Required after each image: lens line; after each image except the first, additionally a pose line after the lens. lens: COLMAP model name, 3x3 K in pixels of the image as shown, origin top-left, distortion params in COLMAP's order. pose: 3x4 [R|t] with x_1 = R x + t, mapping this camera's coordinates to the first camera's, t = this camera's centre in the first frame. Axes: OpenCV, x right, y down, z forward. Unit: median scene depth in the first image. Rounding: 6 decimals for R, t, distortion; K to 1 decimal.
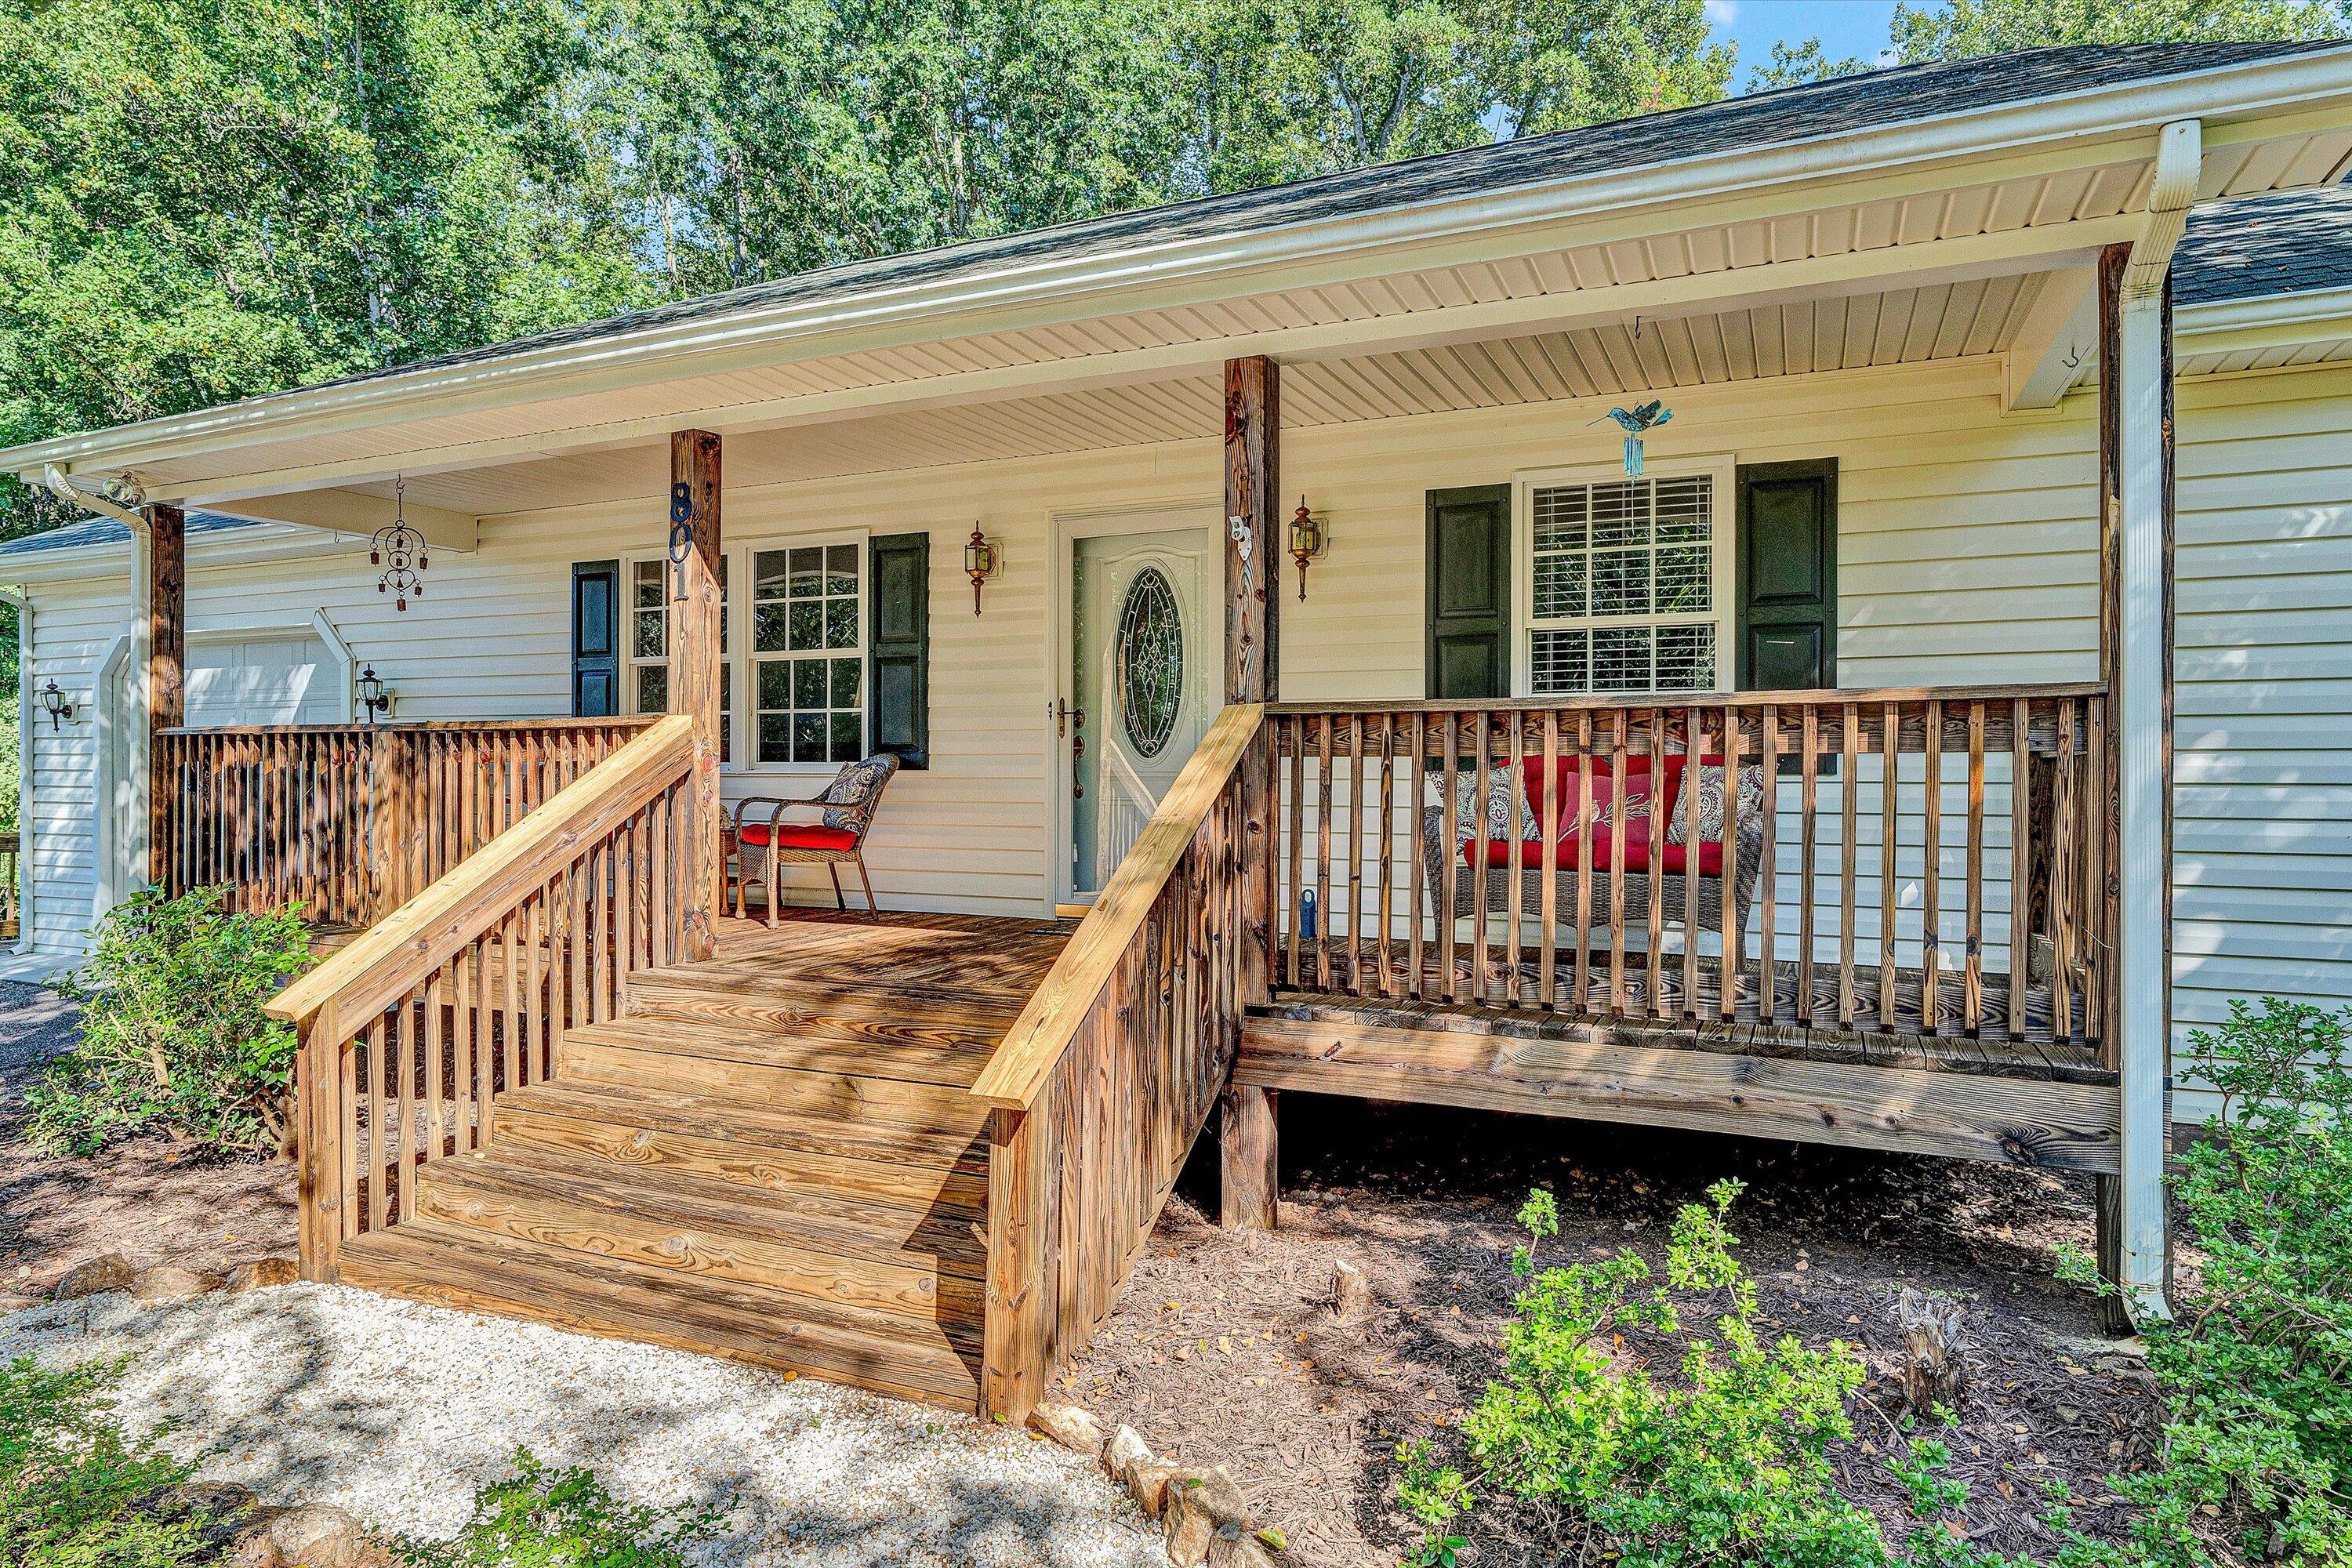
lens RADIAL K [[1372.4, 0, 1176.5], [0, 1372.4, 778.7], [0, 0, 1]] dist [0.007799, -0.001387]
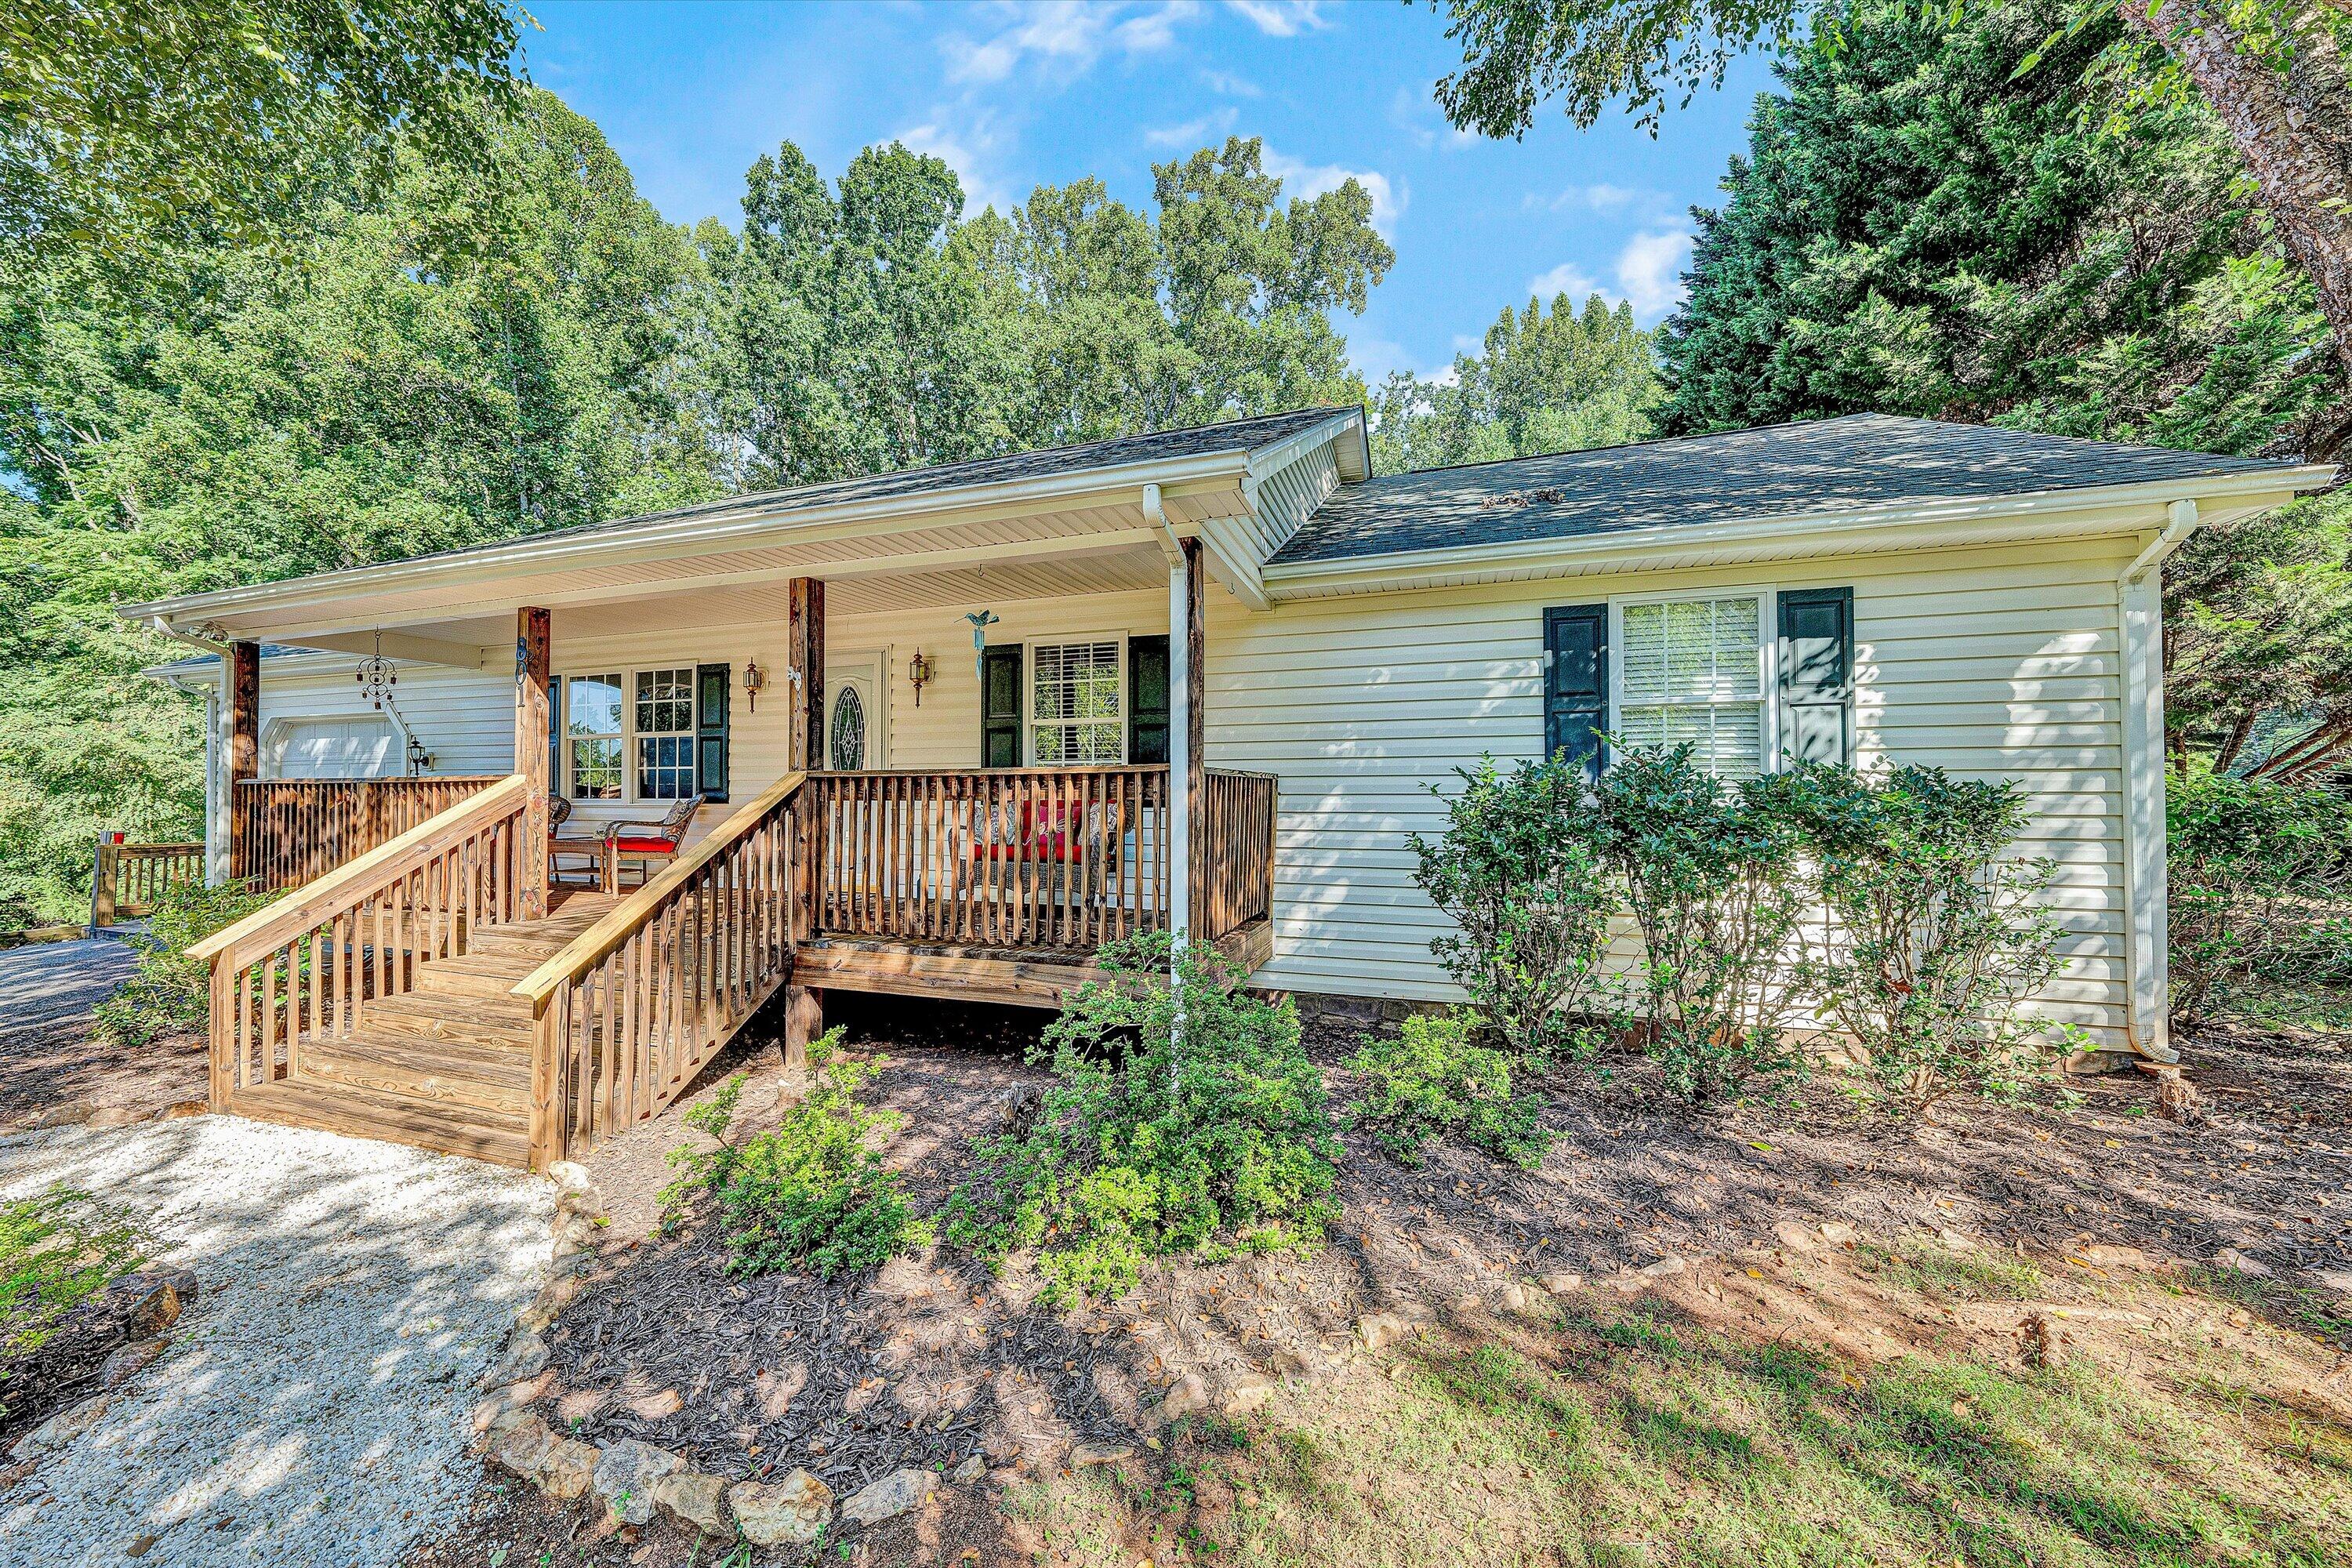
lens RADIAL K [[852.1, 0, 1176.3], [0, 852.1, 787.0], [0, 0, 1]] dist [-0.000397, 0.000221]
pose [[0.995988, -0.002742, 0.089448, 0.268193], [0.004017, 0.999893, -0.014074, -0.009832], [-0.089400, 0.014376, 0.995892, -0.089742]]
